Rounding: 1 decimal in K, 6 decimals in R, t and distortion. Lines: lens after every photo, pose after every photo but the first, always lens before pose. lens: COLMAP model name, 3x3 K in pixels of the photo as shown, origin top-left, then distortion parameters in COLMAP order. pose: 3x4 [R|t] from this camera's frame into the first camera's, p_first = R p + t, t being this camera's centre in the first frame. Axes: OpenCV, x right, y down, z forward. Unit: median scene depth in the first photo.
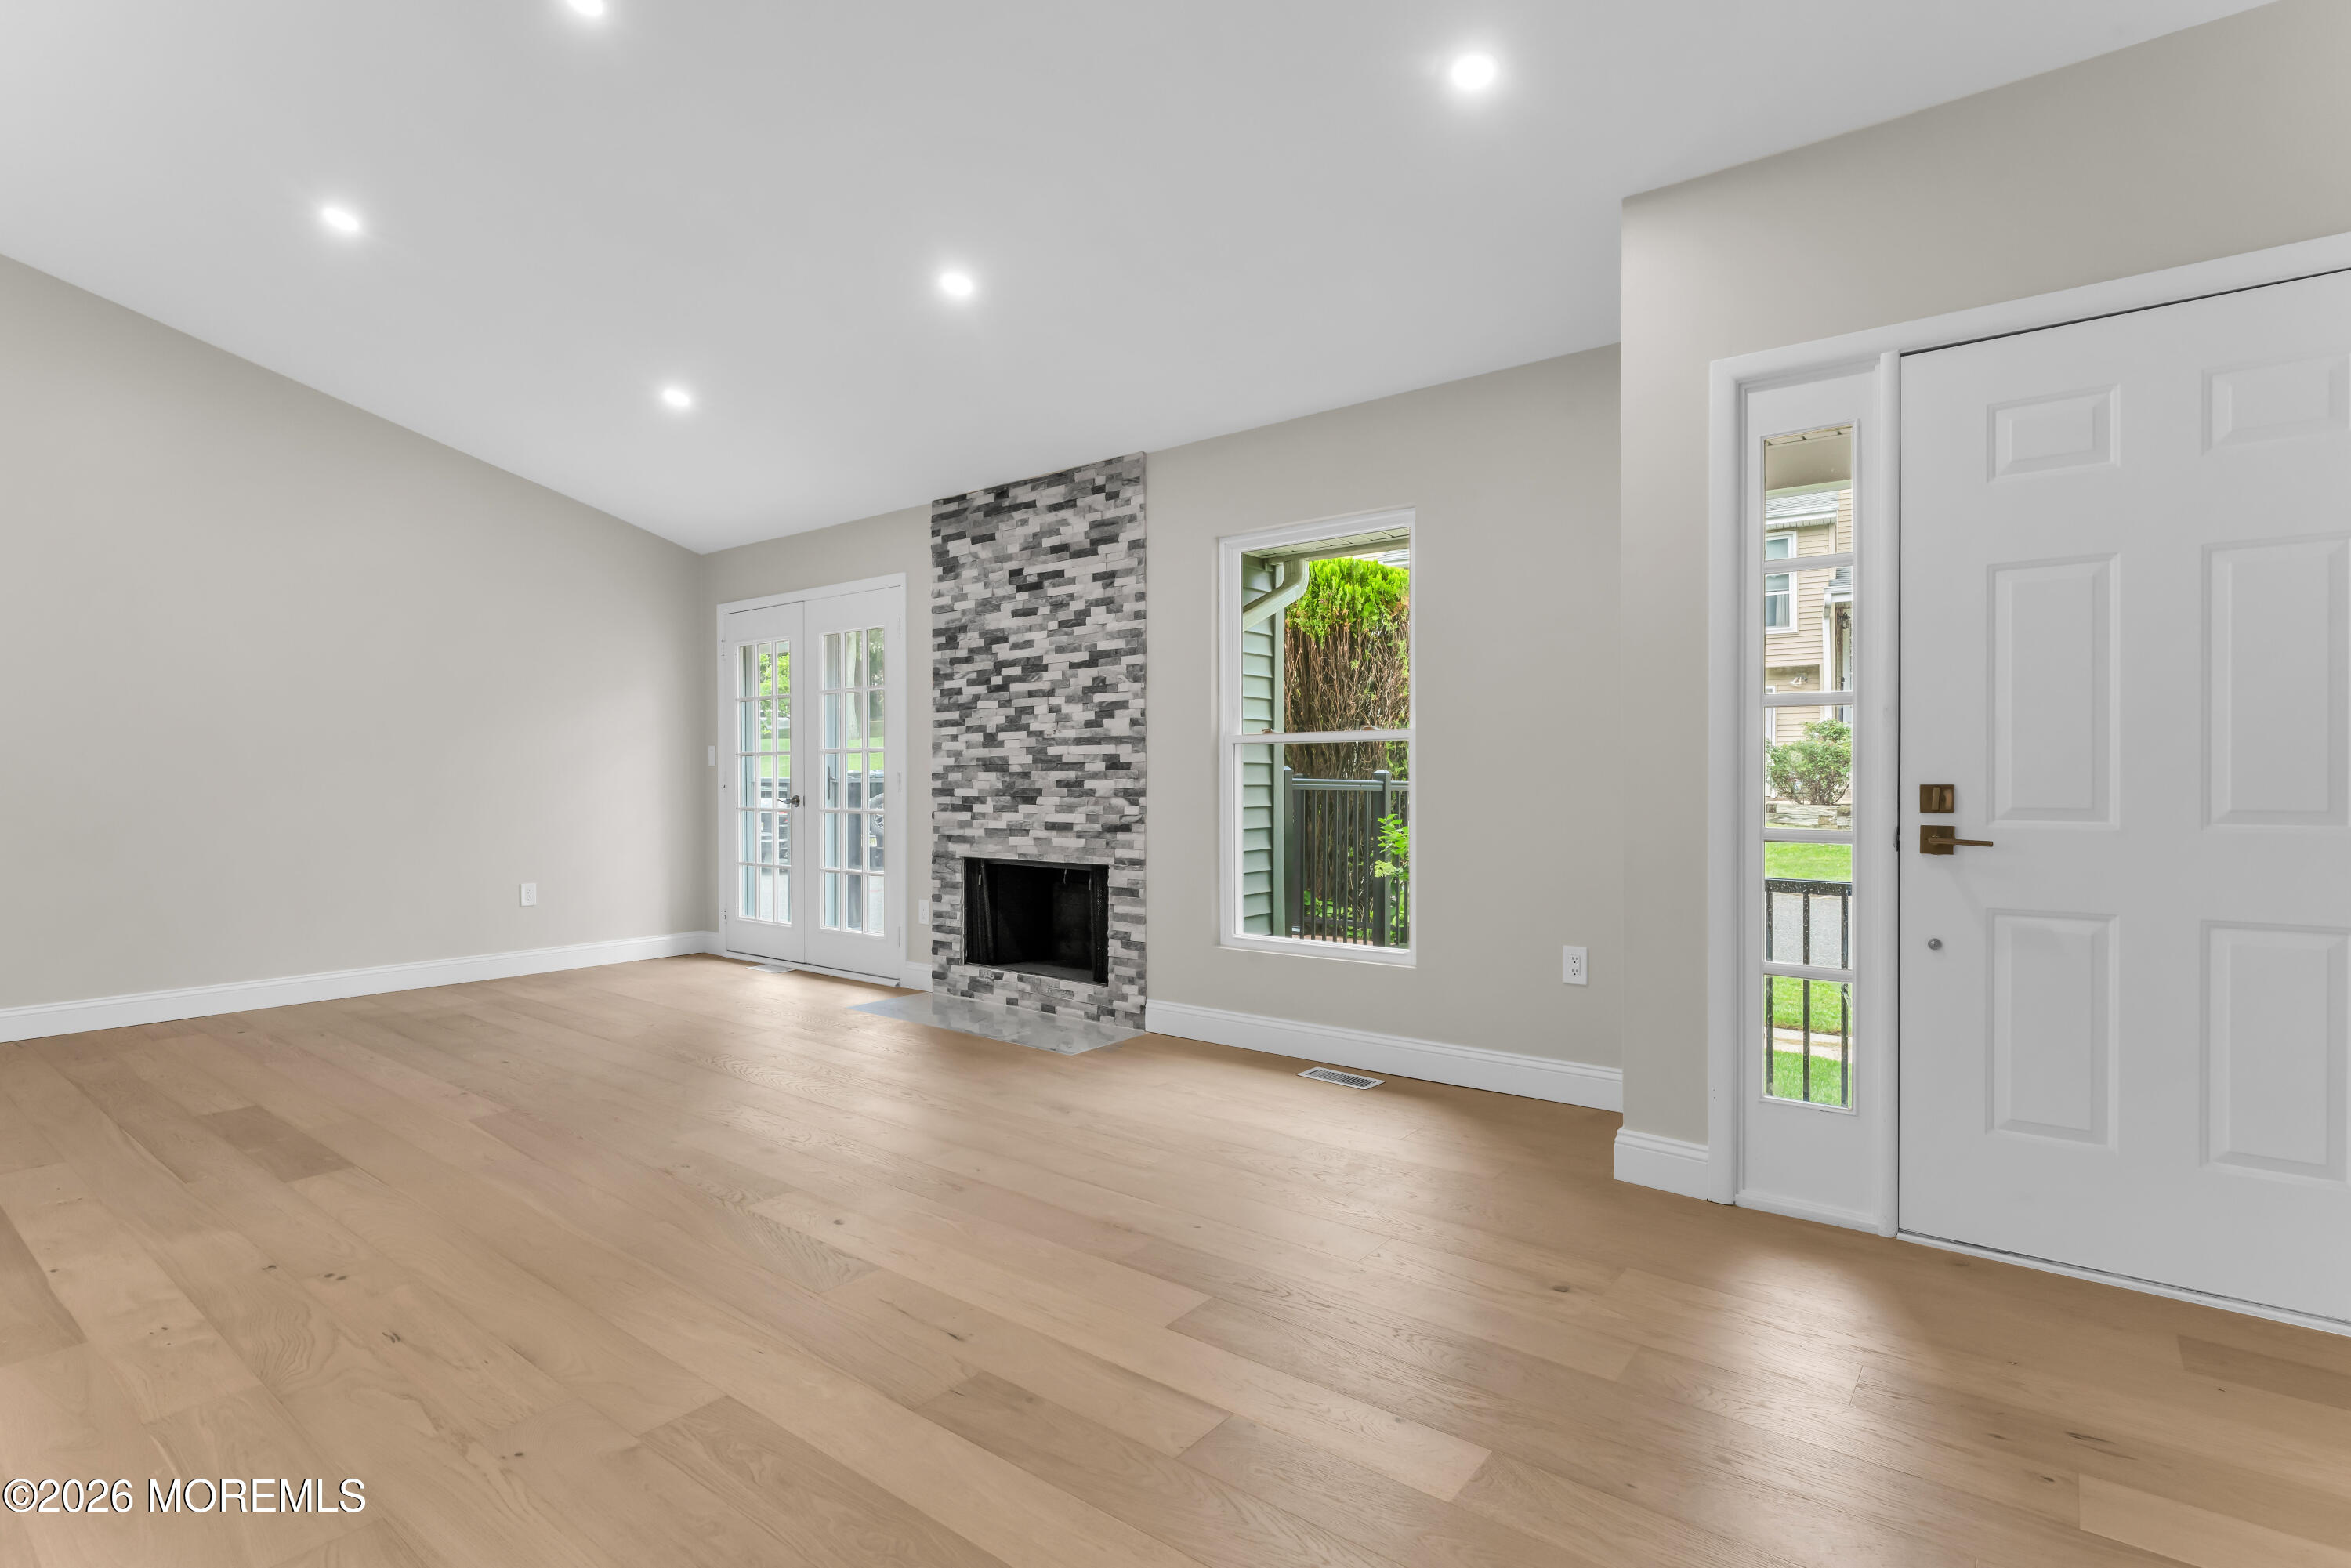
lens RADIAL K [[1103.7, 0, 1136.8], [0, 1103.7, 788.7], [0, 0, 1]] dist [-0.008536, 0.002606]
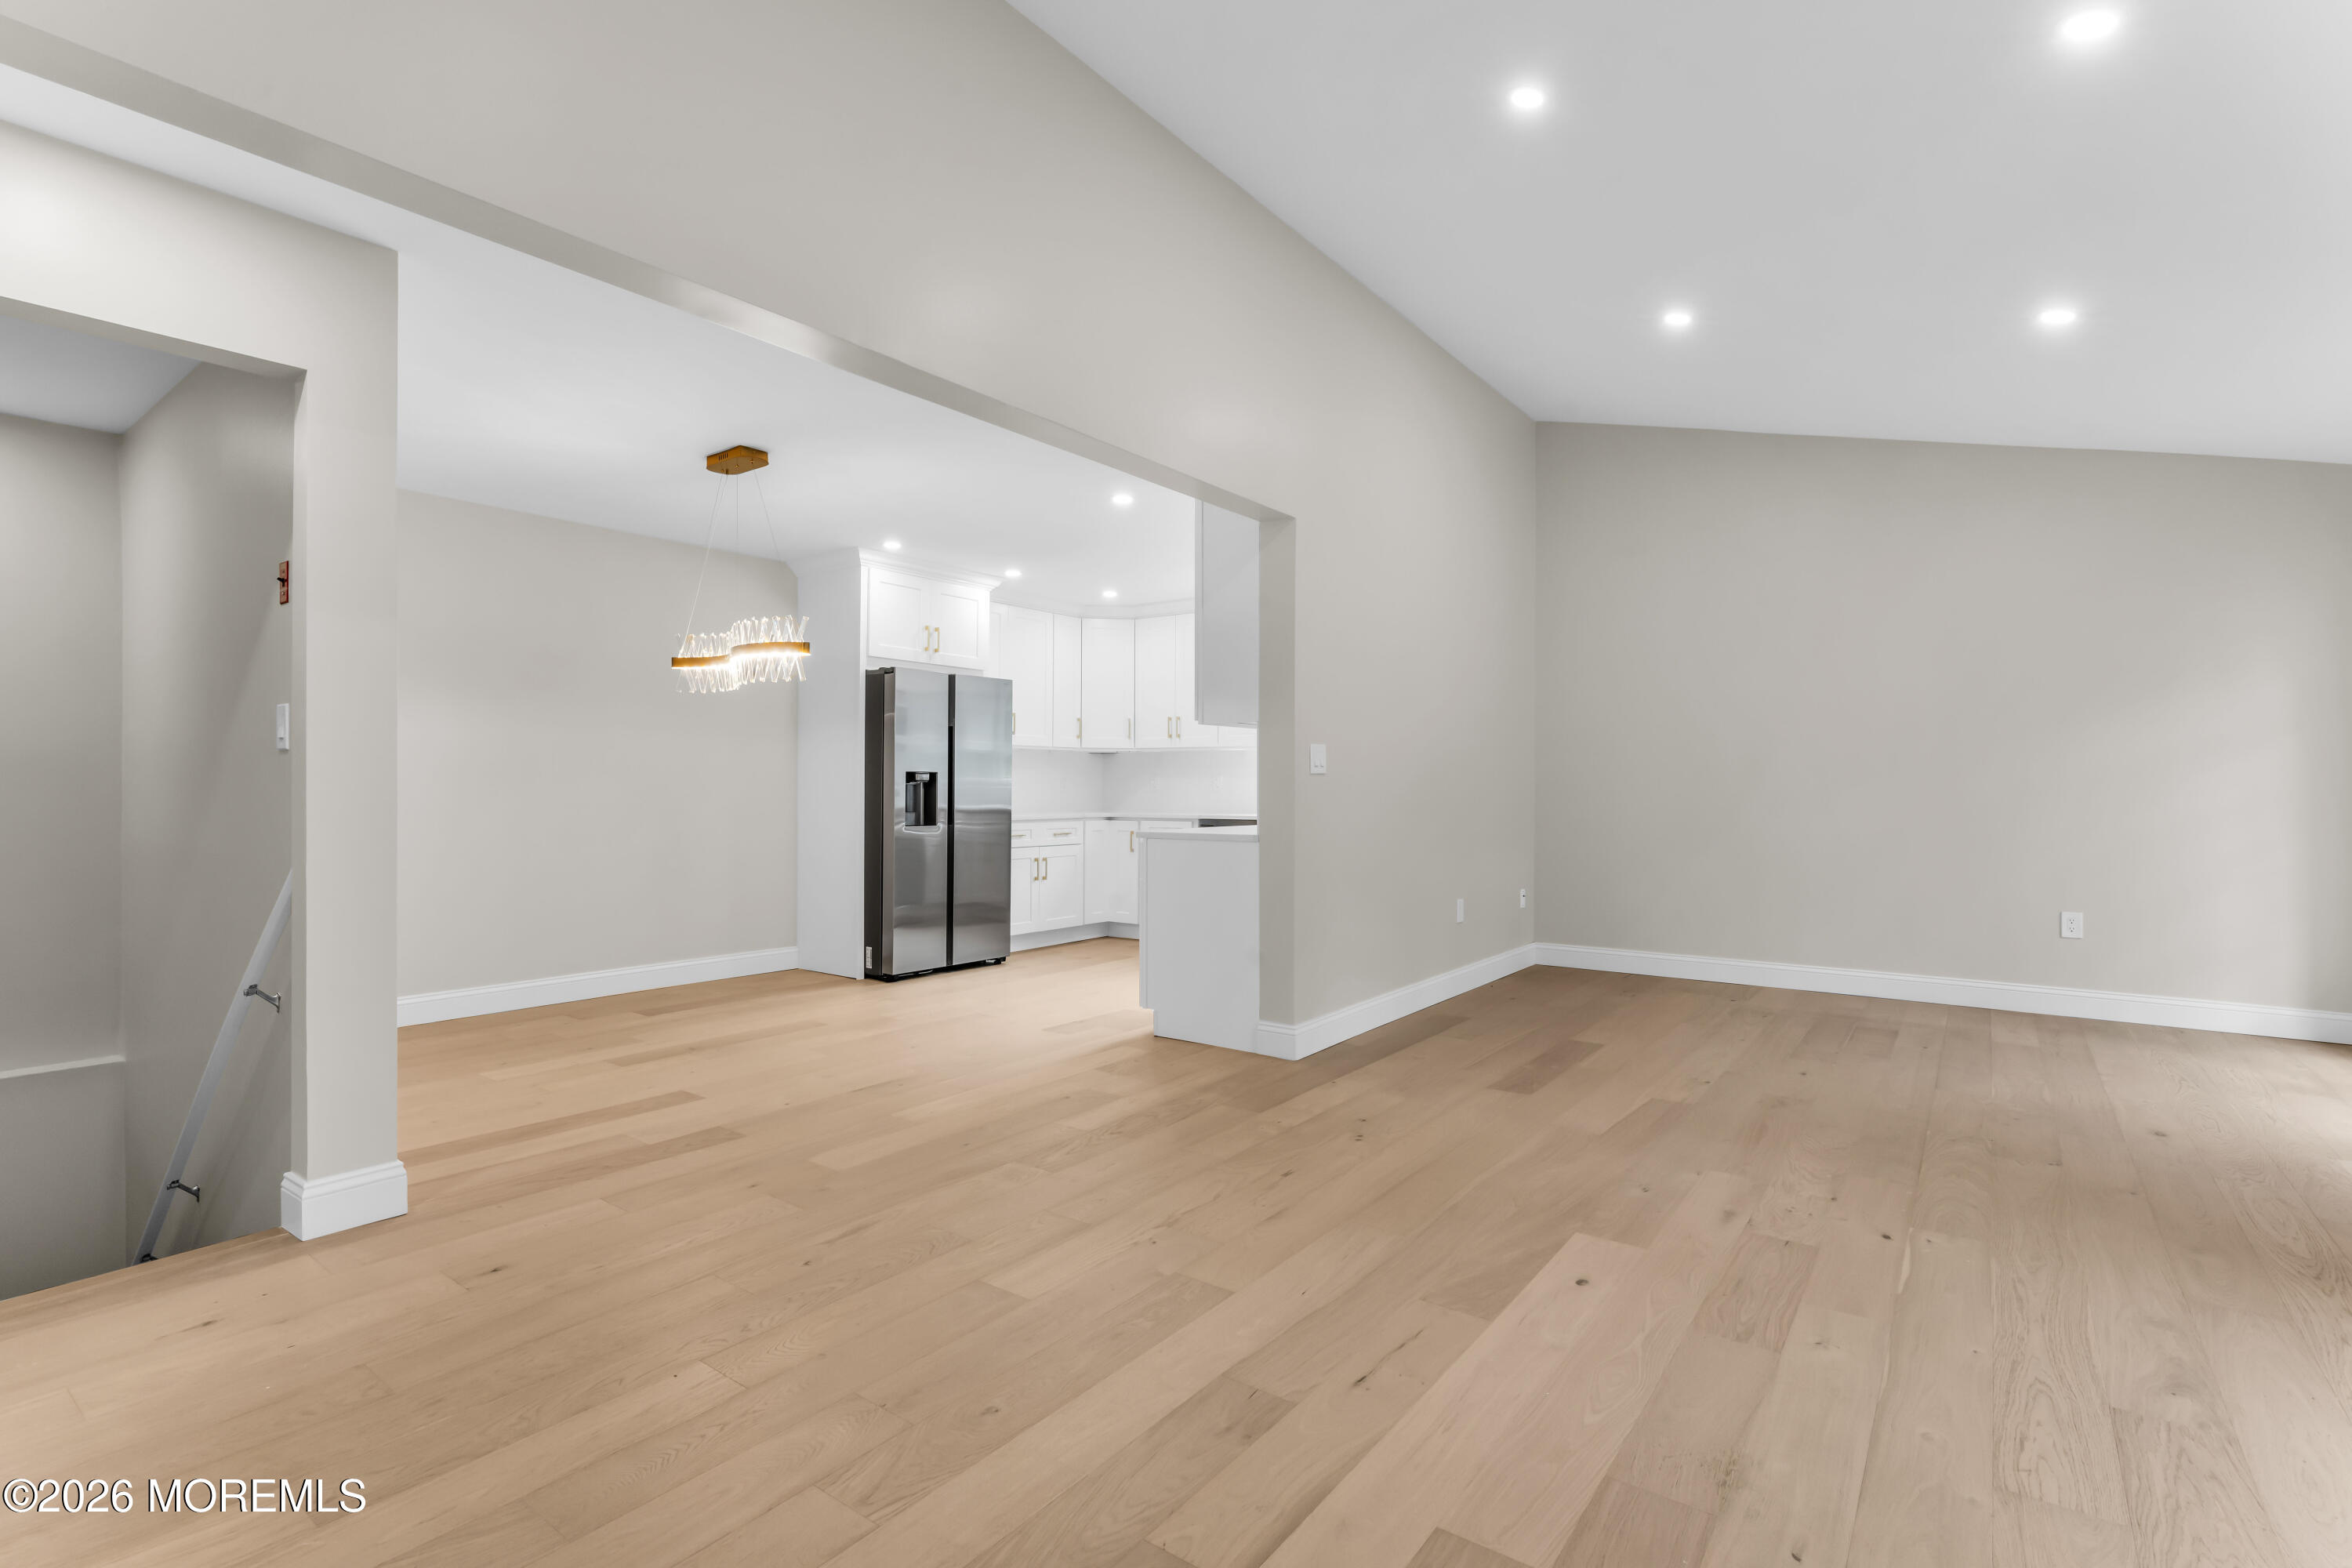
lens RADIAL K [[1104.2, 0, 1223.7], [0, 1104.2, 790.4], [0, 0, 1]] dist [-0.008536, 0.002606]
pose [[0.060272, 0.000790, -0.998182, 0.315148], [-0.010636, 0.999943, 0.000149, -0.002314], [0.998125, 0.010608, 0.060277, 0.336821]]
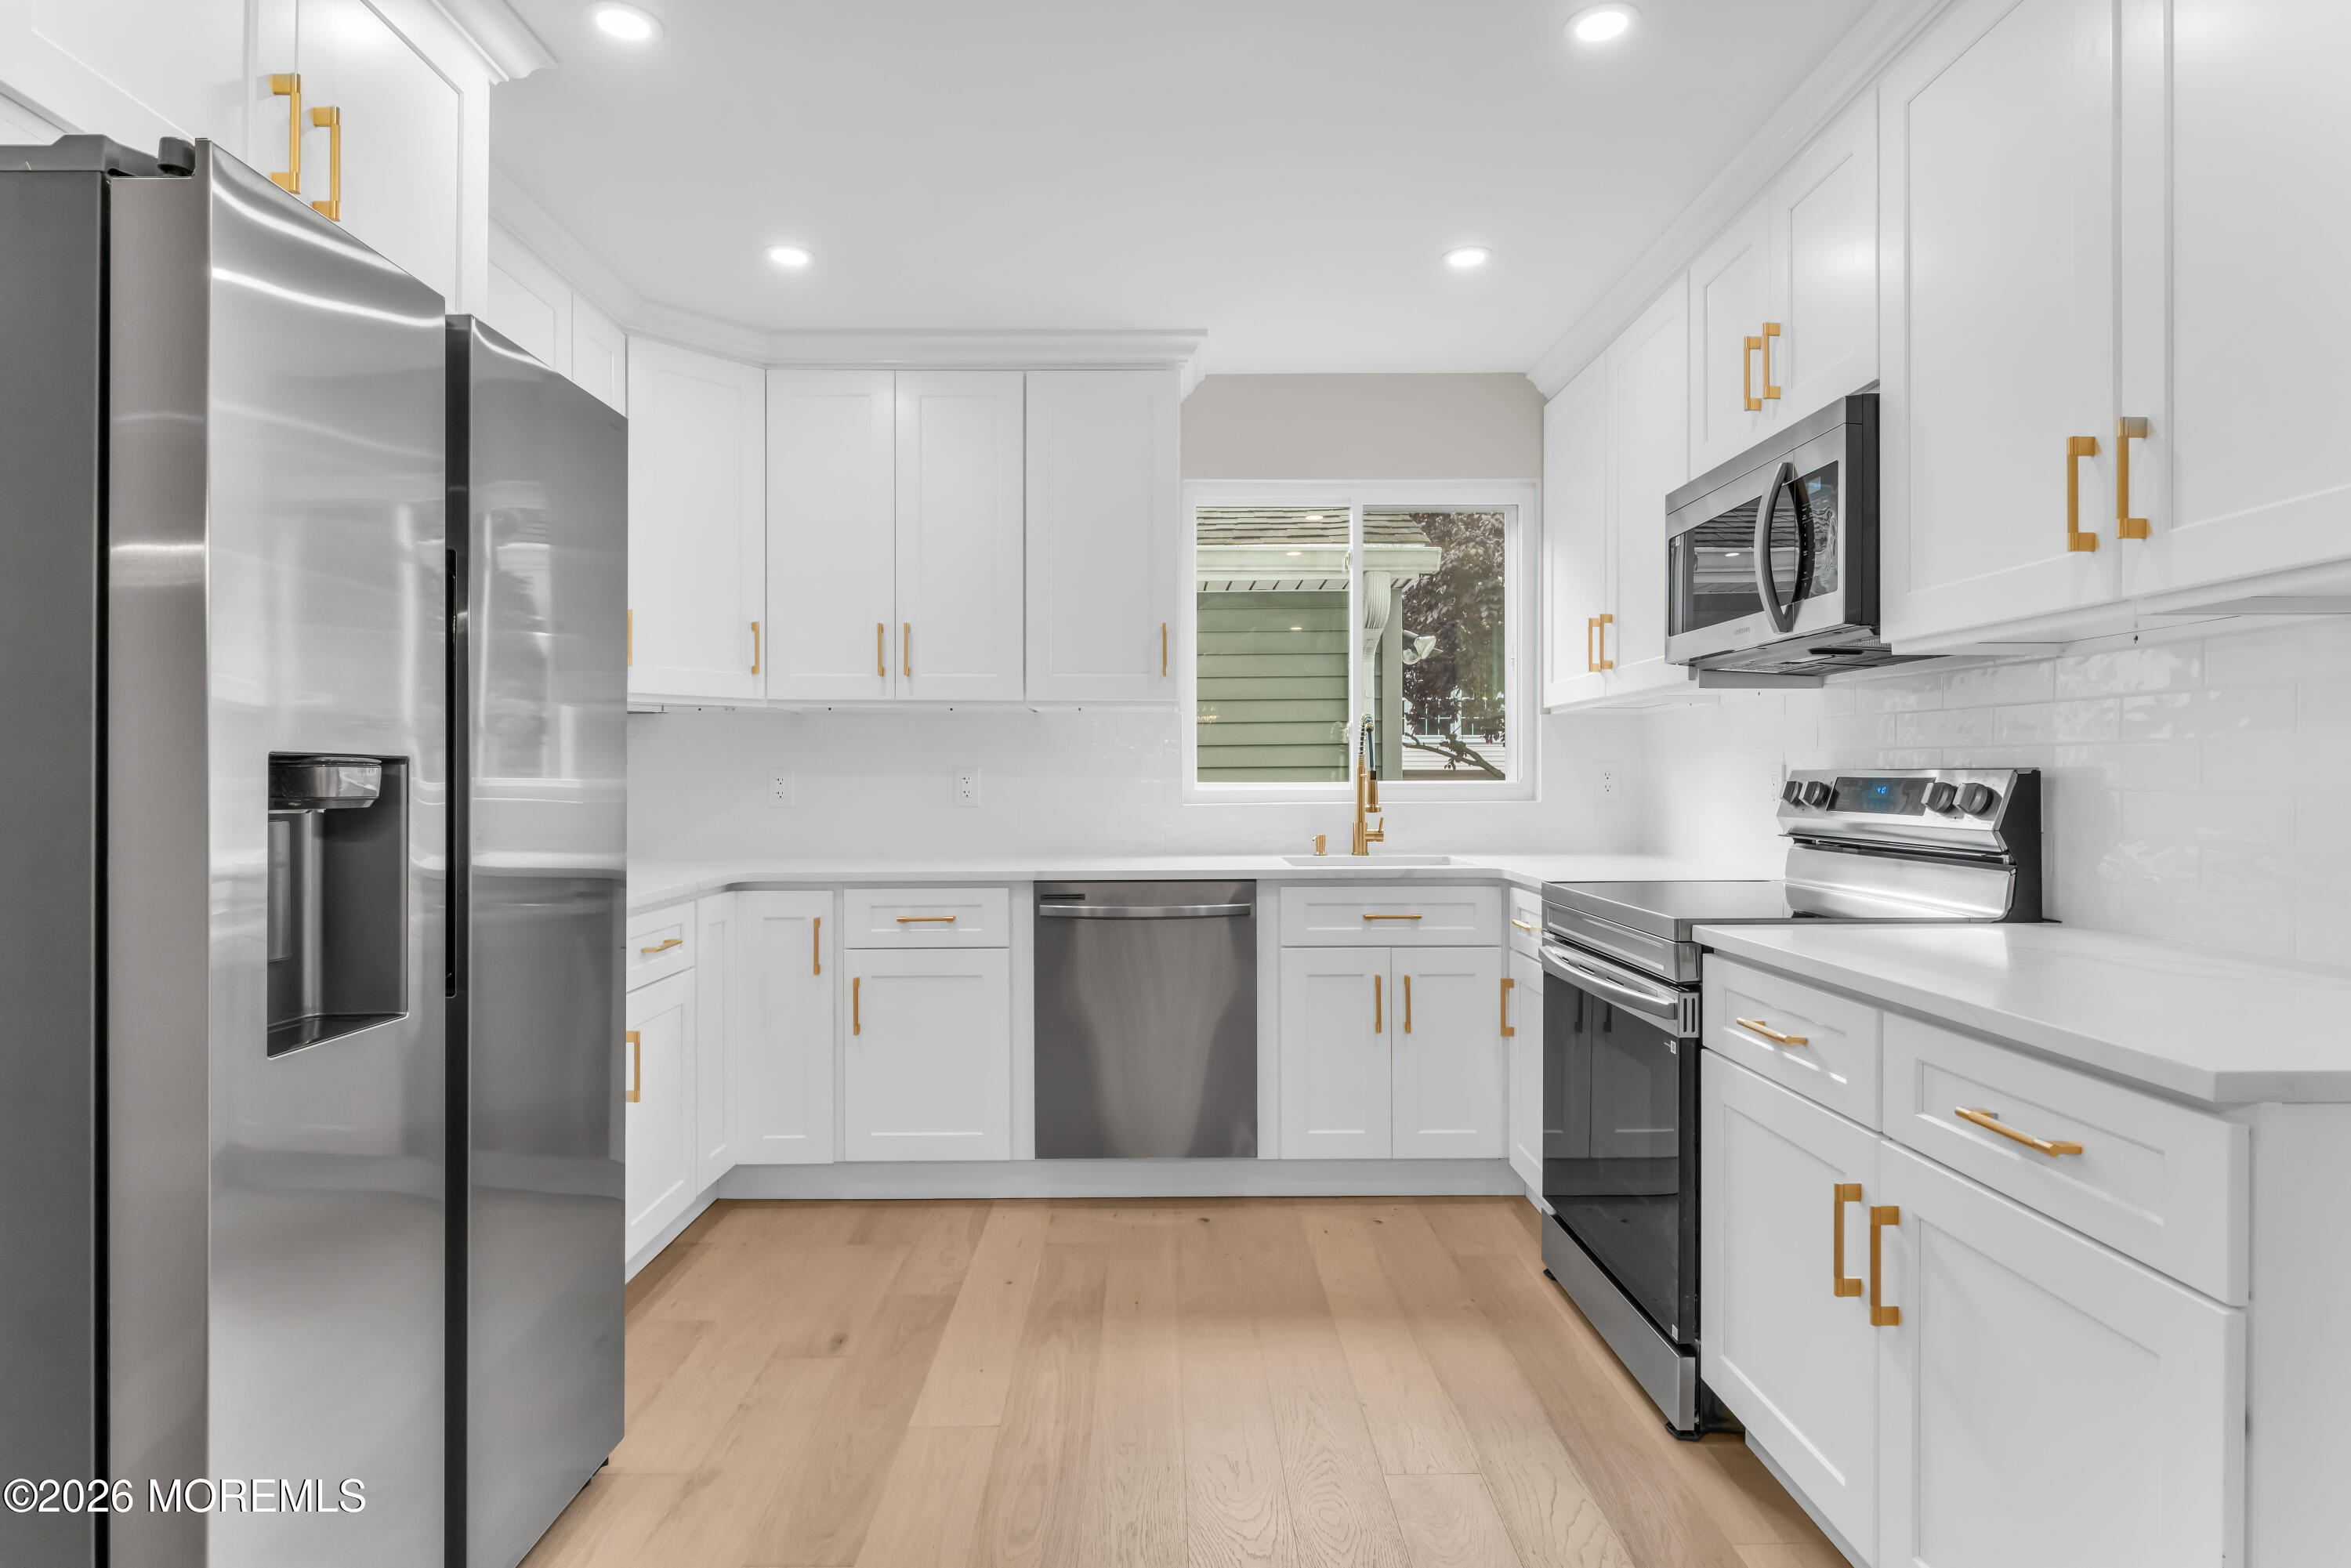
lens RADIAL K [[1220.5, 0, 1187.4], [0, 1220.5, 786.0], [0, 0, 1]] dist [-0.002933, 0.001199]
pose [[0.628461, 0.004015, -0.777831, -0.575735], [-0.007322, 0.999973, -0.000755, -0.013158], [0.777807, 0.006170, 0.628473, 0.062275]]
